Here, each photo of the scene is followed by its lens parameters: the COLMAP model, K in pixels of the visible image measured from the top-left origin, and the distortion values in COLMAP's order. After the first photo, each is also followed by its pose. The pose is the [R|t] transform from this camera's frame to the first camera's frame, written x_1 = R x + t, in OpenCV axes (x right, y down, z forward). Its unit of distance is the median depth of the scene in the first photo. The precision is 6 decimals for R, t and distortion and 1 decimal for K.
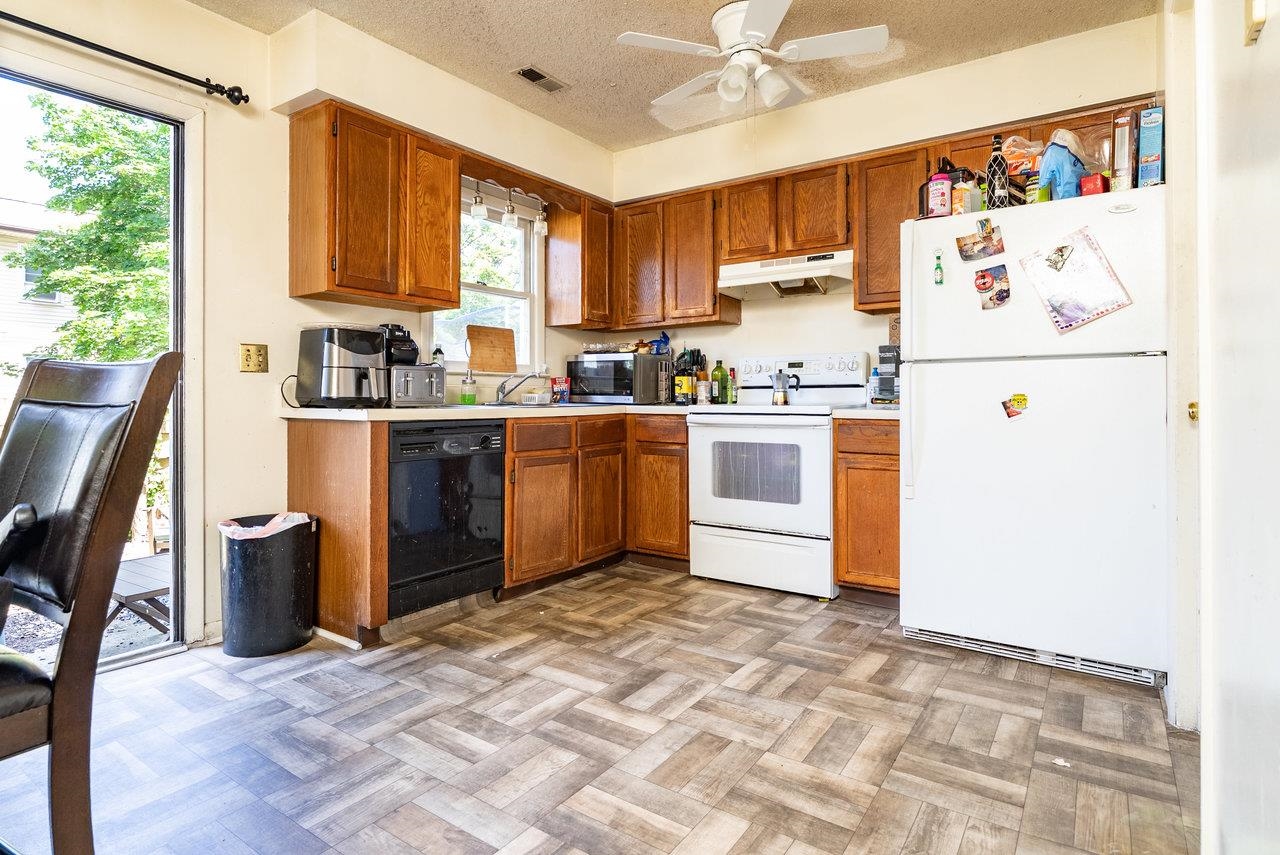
lens RADIAL K [[664.2, 0, 639.5], [0, 664.2, 393.2], [0, 0, 1]] dist [0.000367, -0.000374]
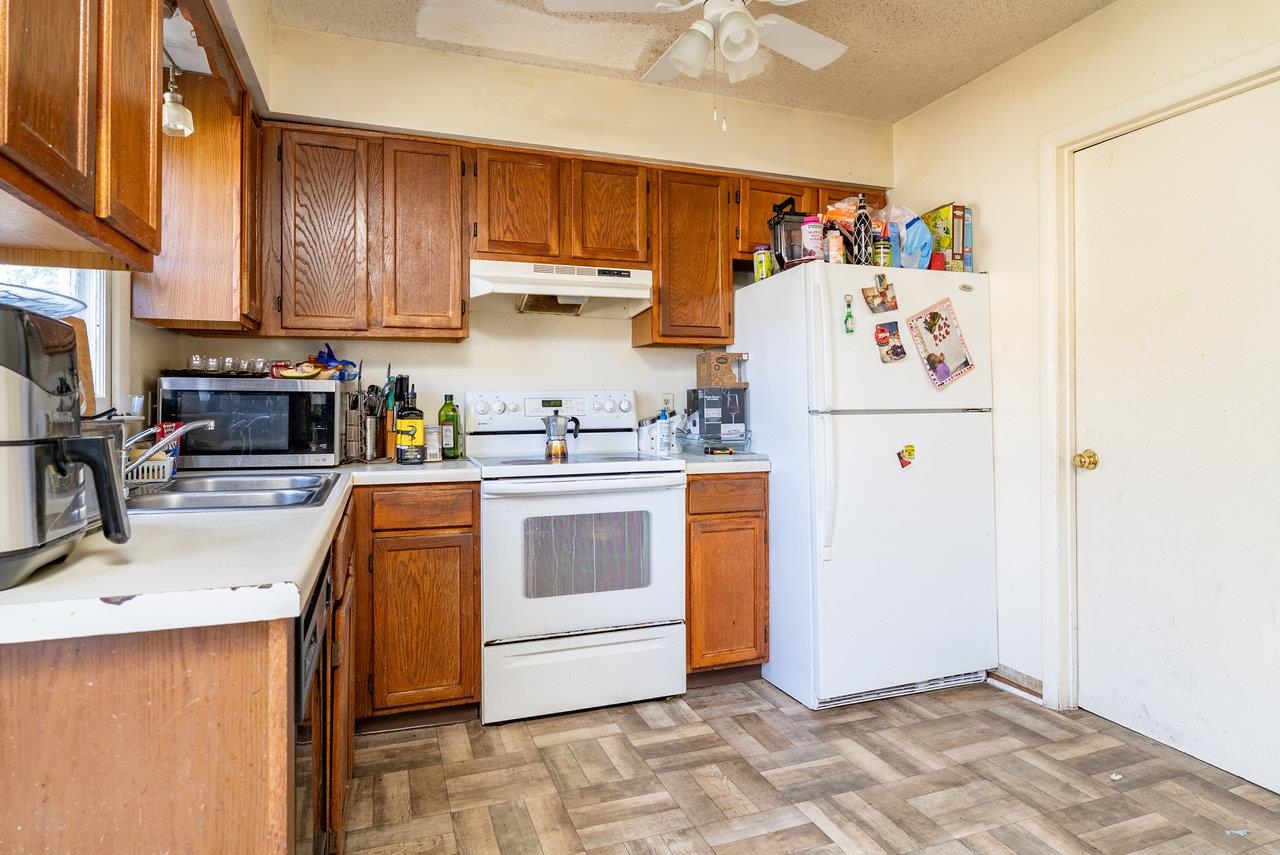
lens RADIAL K [[719.0, 0, 639.5], [0, 719.0, 399.3], [0, 0, 1]] dist [-0.005934, 0.001344]
pose [[0.580481, 0.006584, 0.814247, -0.476082], [0.001542, 0.999957, -0.009185, -0.048109], [-0.814272, 0.006587, 0.580446, 0.527950]]
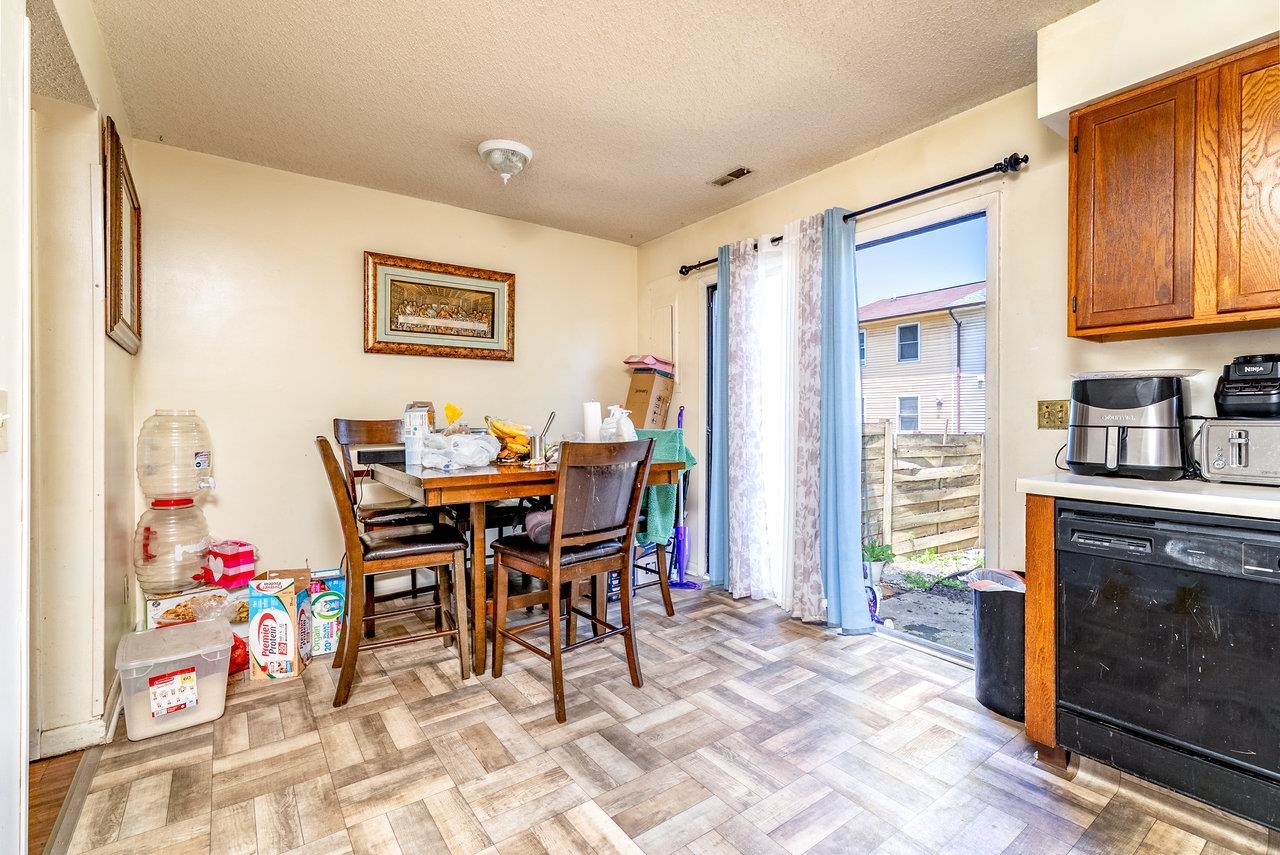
lens RADIAL K [[578.2, 0, 637.9], [0, 578.2, 406.9], [0, 0, 1]] dist [0.000939, 0.000031]
pose [[-0.328158, 0.003513, -0.944616, 1.020347], [-0.001558, 0.999990, 0.004260, -0.063845], [0.944622, 0.002870, -0.328149, 0.874622]]
